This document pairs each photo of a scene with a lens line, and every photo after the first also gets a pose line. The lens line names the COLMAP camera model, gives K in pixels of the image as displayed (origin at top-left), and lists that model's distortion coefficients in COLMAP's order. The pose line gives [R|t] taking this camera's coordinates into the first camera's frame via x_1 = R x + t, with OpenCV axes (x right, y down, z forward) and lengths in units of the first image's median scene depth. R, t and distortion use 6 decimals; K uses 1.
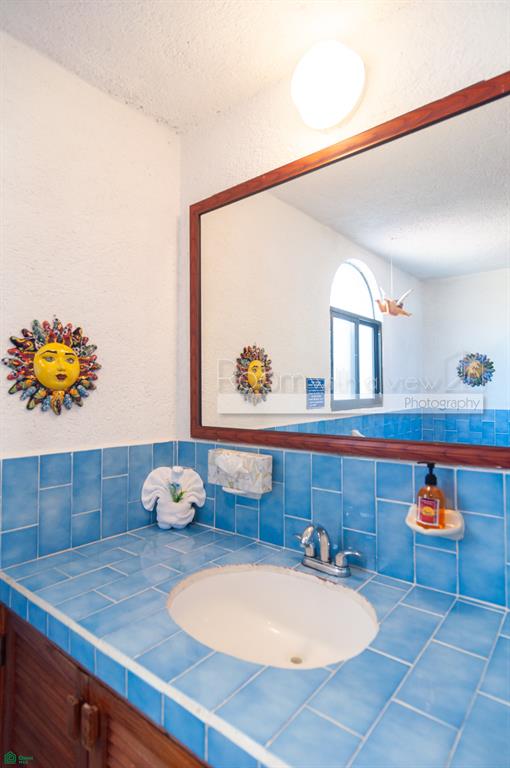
lens RADIAL K [[414.9, 0, 255.0], [0, 414.9, 384.0], [0, 0, 1]] dist [0.005813, 0.000705]
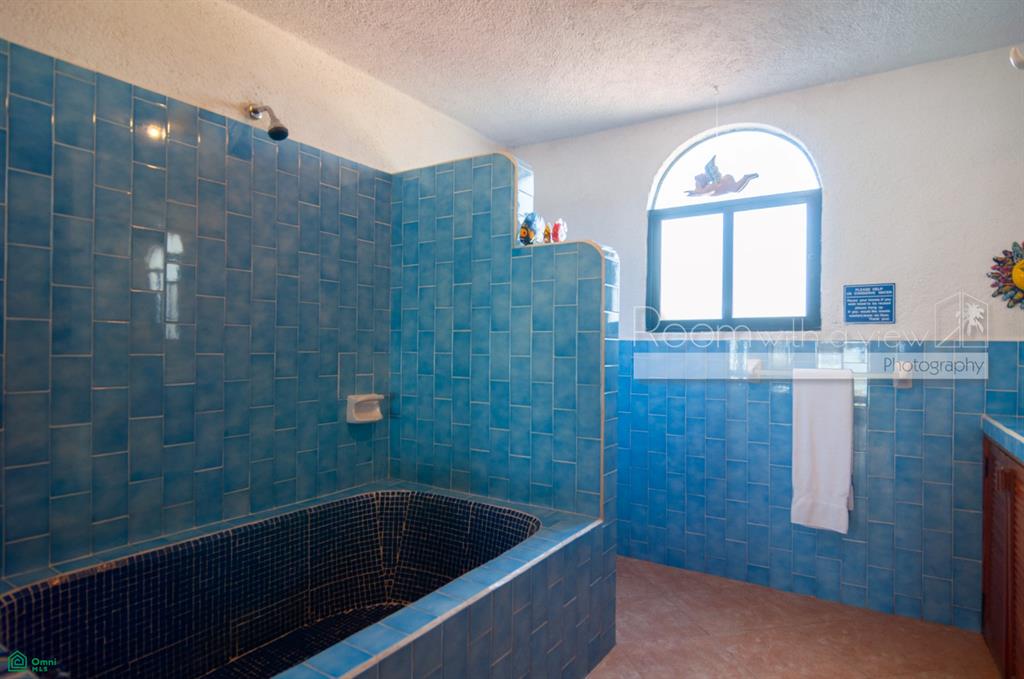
lens RADIAL K [[567.2, 0, 512.0], [0, 567.2, 339.5], [0, 0, 1]] dist [0.002898, 0.000637]
pose [[0.094307, -0.004325, -0.995534, 1.190726], [0.013970, 0.999898, -0.003021, 0.150721], [0.995445, -0.013623, 0.094358, -0.834335]]
